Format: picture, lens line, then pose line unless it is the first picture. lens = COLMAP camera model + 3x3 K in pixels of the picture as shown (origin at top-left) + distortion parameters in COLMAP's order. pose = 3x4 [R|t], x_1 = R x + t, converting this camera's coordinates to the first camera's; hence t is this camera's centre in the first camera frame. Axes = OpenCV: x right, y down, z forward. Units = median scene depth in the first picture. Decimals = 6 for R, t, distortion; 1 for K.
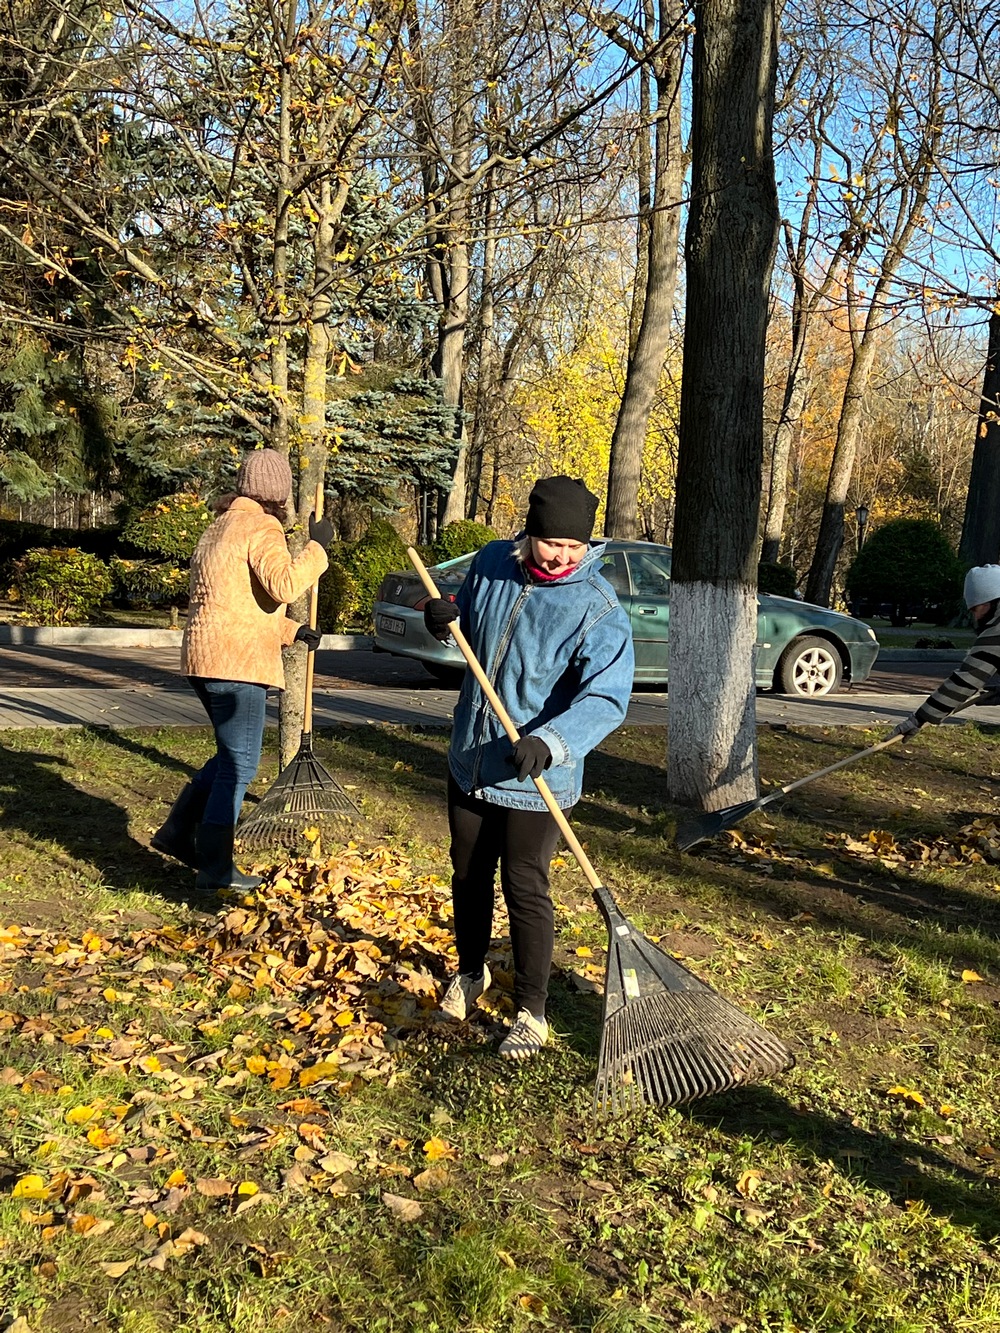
lens RADIAL K [[1902.3, 0, 498.5], [0, 1902.3, 669.0], [0, 0, 1]] dist [0.097569, 0.000000]
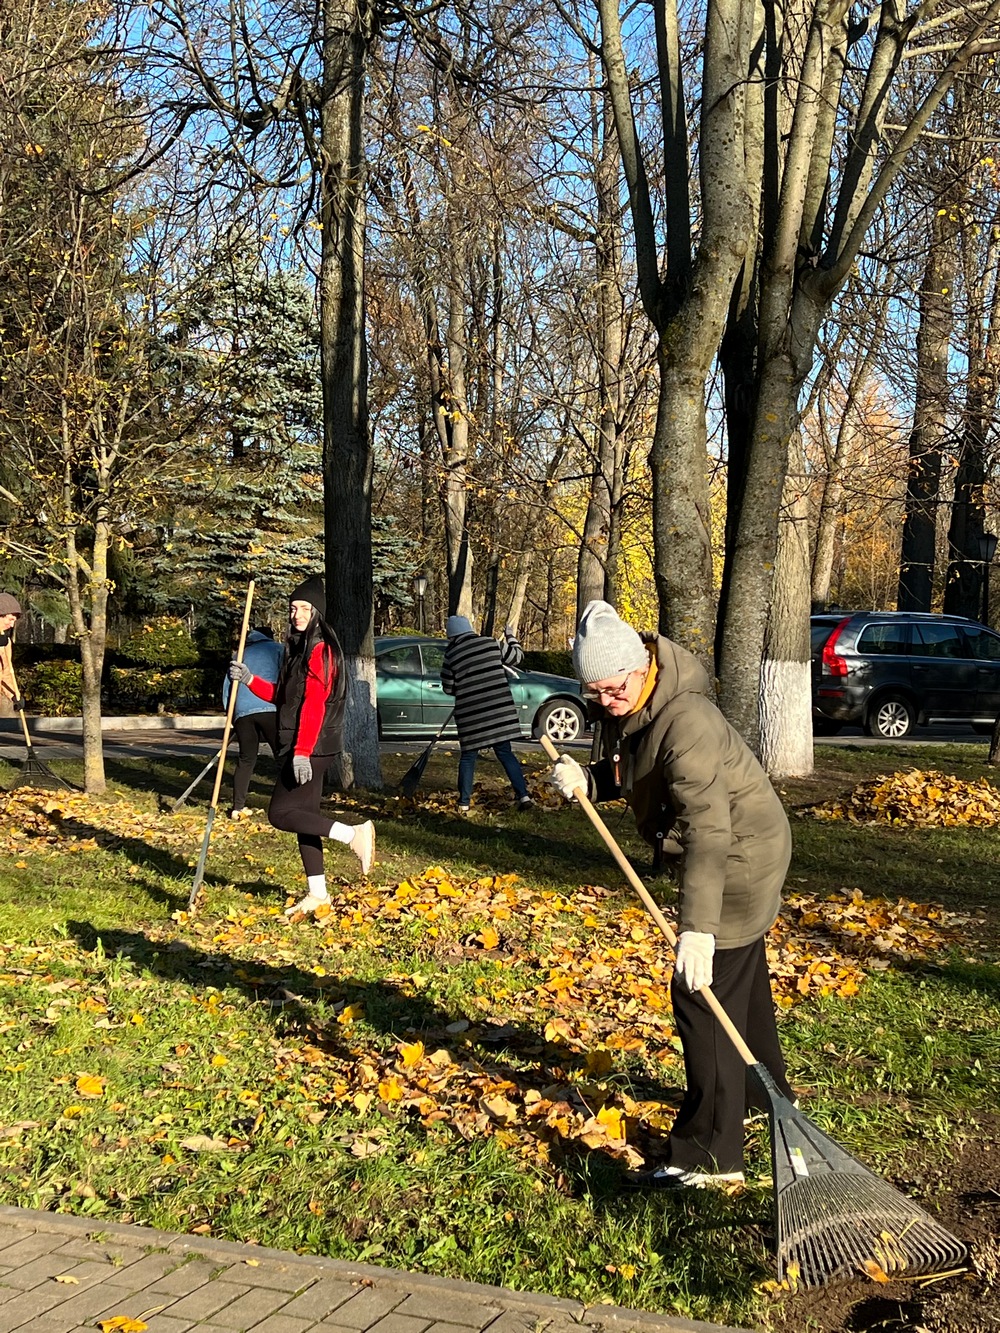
lens RADIAL K [[1902.3, 0, 501.5], [0, 1902.3, 663.9], [0, 0, 1]] dist [0.097569, 0.000000]
pose [[0.997262, -0.038607, -0.063071, 0.171380], [0.034720, 0.997497, -0.061595, 0.034262], [0.065291, 0.059237, 0.996106, -0.337951]]
